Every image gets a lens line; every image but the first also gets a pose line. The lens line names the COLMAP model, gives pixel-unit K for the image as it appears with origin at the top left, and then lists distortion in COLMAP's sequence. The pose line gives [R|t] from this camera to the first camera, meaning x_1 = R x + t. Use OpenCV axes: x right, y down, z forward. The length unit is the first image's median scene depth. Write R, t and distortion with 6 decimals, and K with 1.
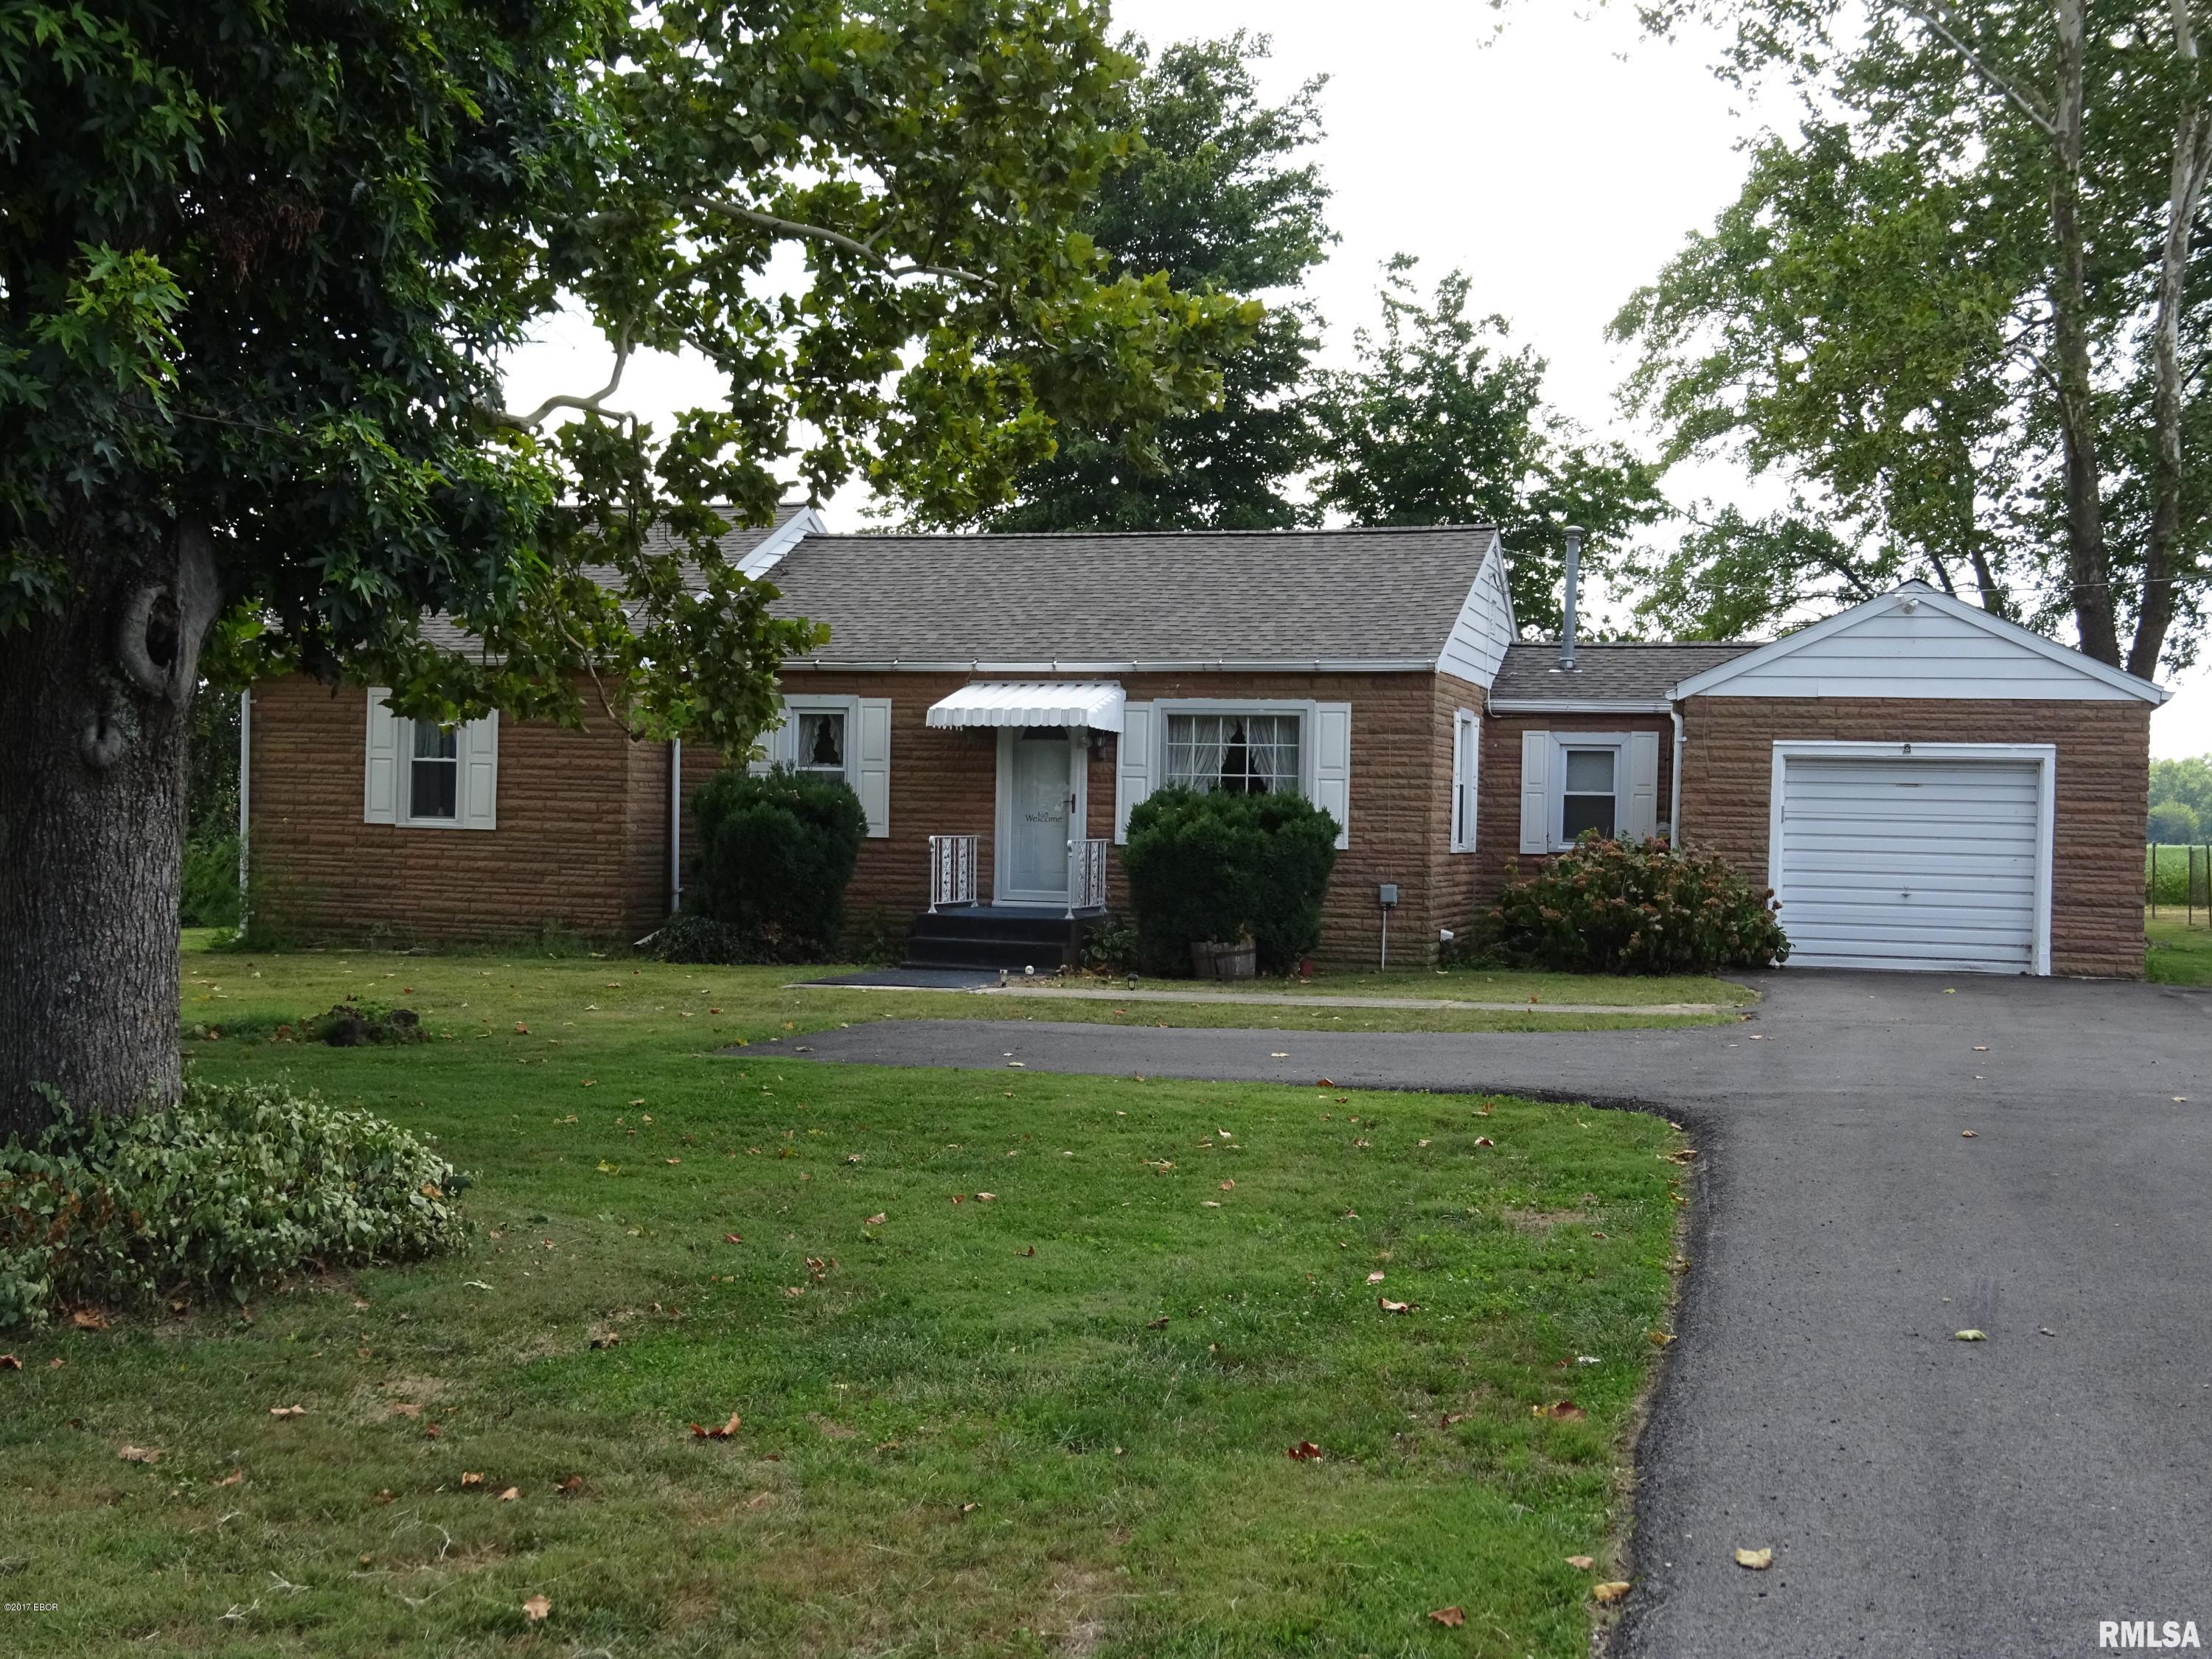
lens RADIAL K [[2400.7, 0, 1105.9], [0, 2400.7, 833.7], [0, 0, 1]] dist [-0.002389, 0.000000]
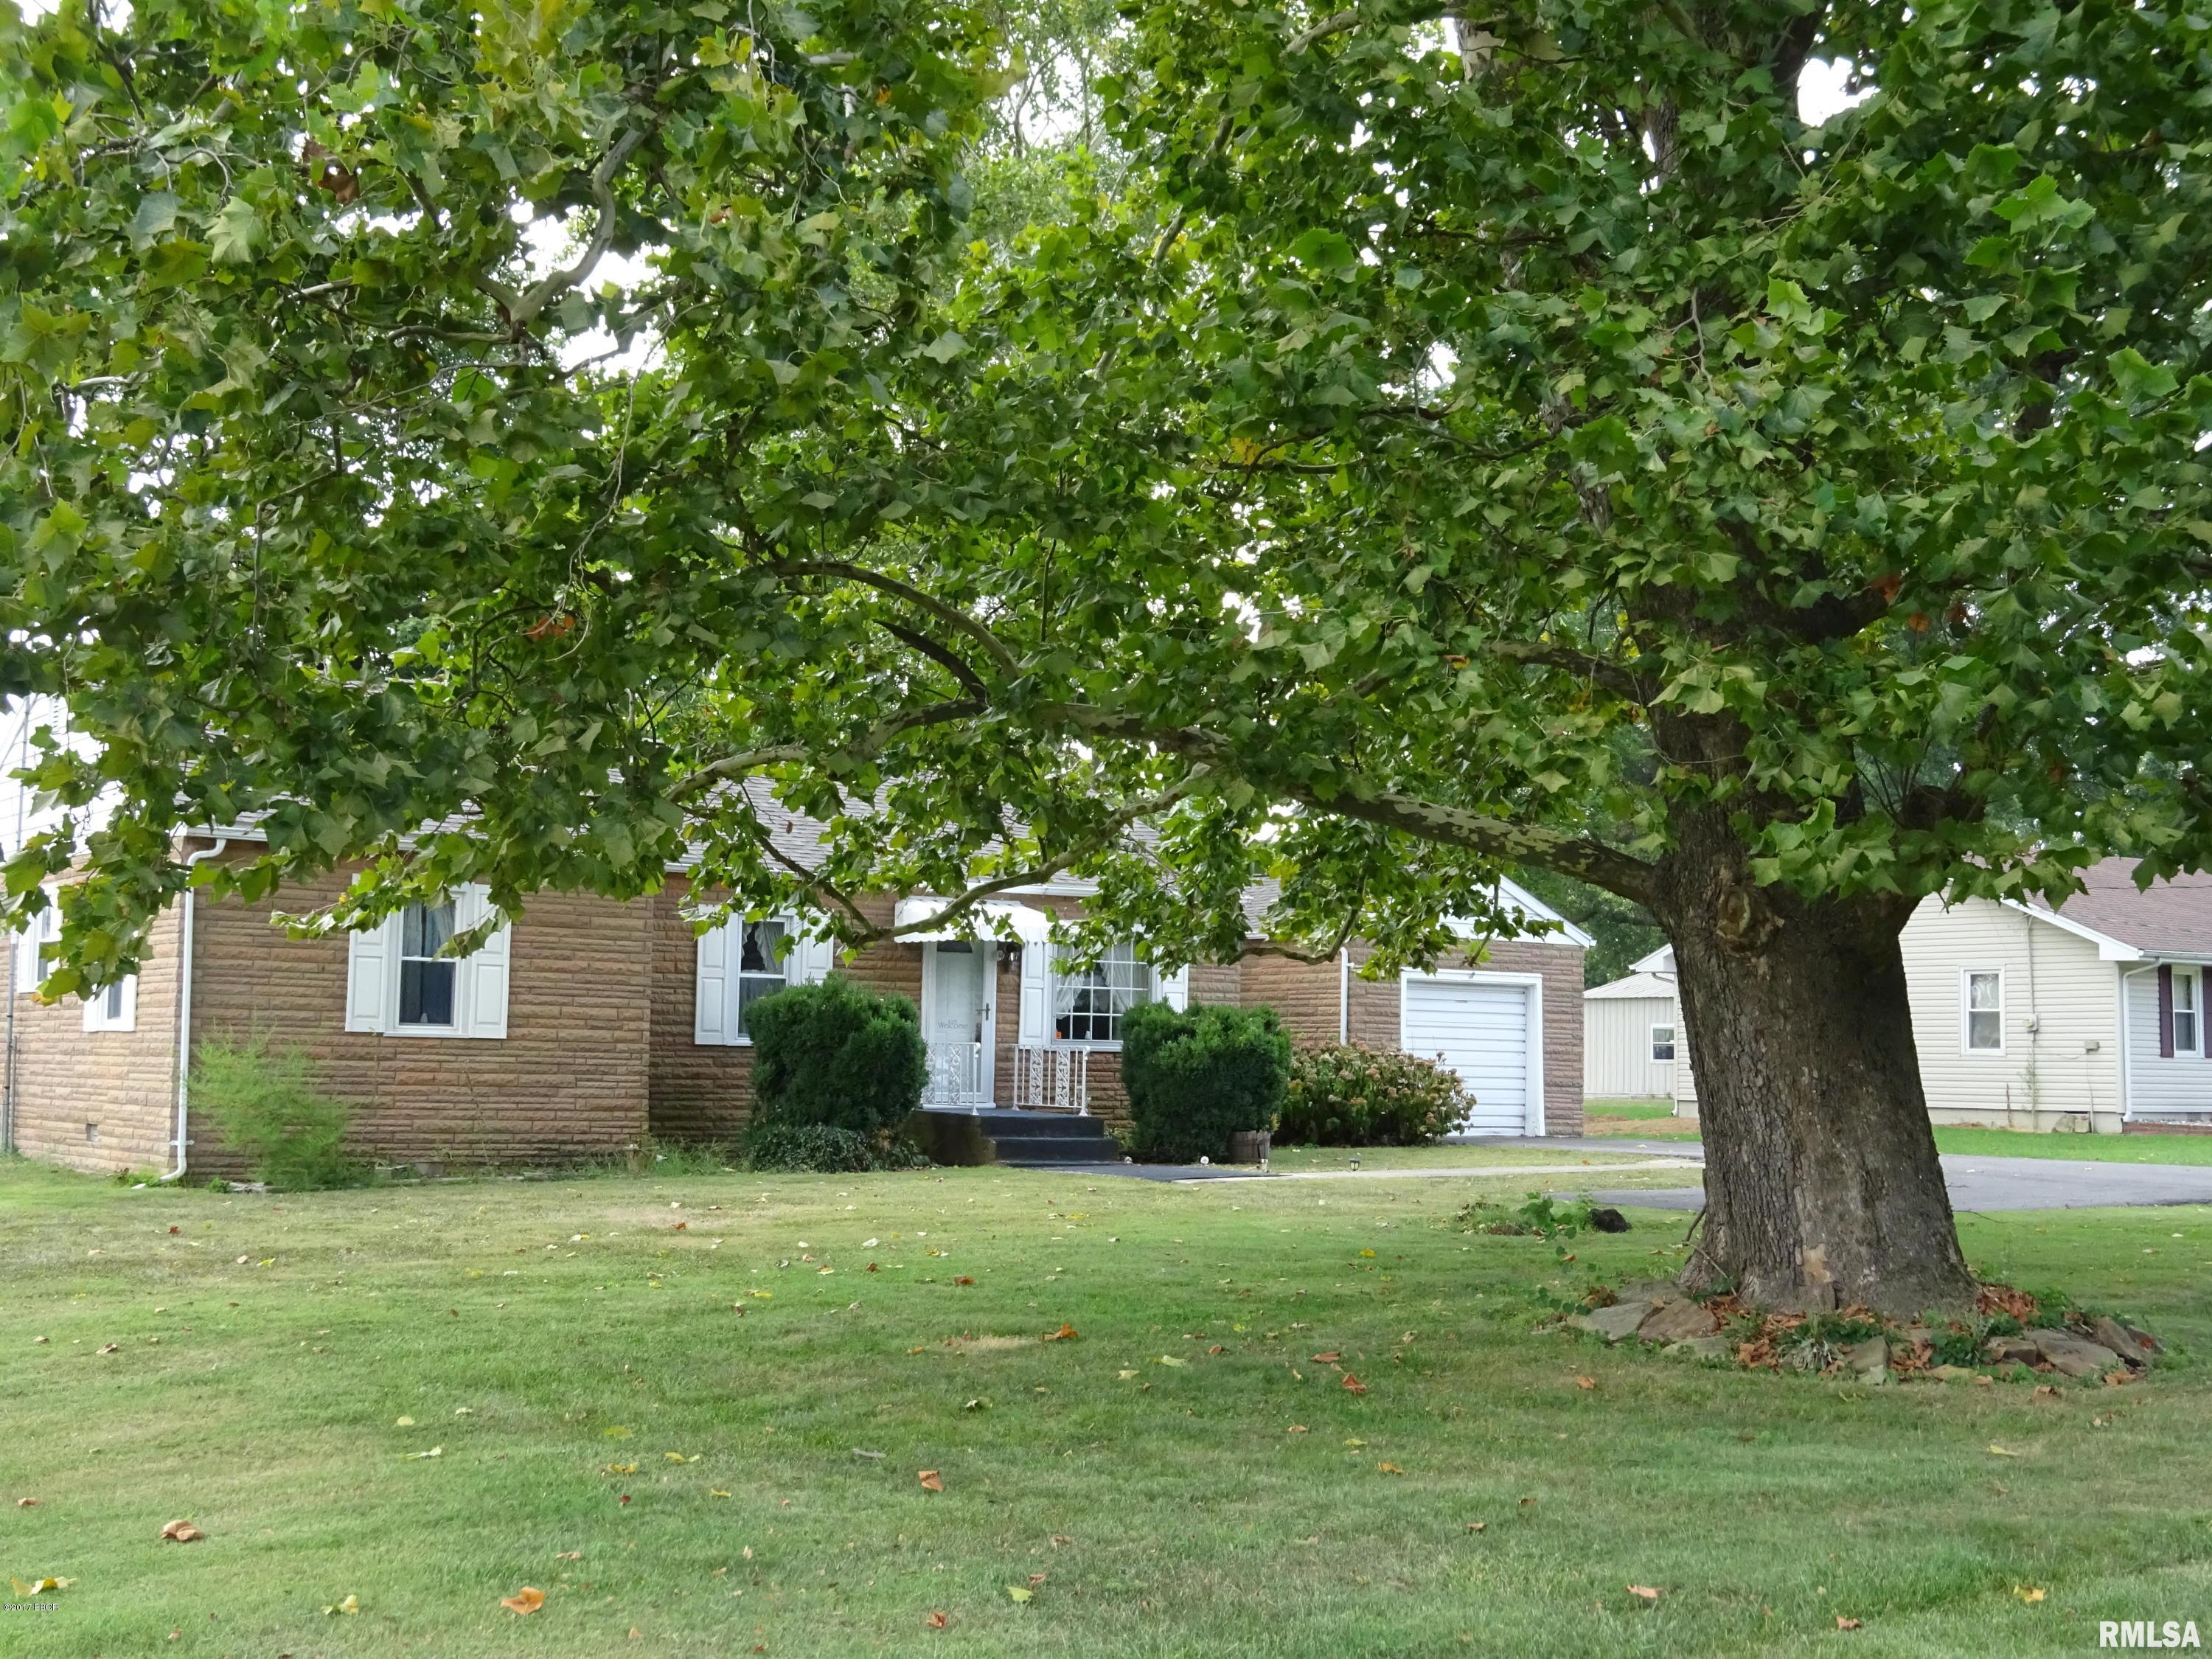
lens RADIAL K [[2400.7, 0, 1105.9], [0, 2400.7, 827.4], [0, 0, 1]] dist [-0.002389, 0.000000]
pose [[0.652217, 0.057687, 0.755834, -0.797498], [-0.017674, 0.997986, -0.060917, -0.030197], [-0.757826, 0.026372, 0.651924, 0.233914]]
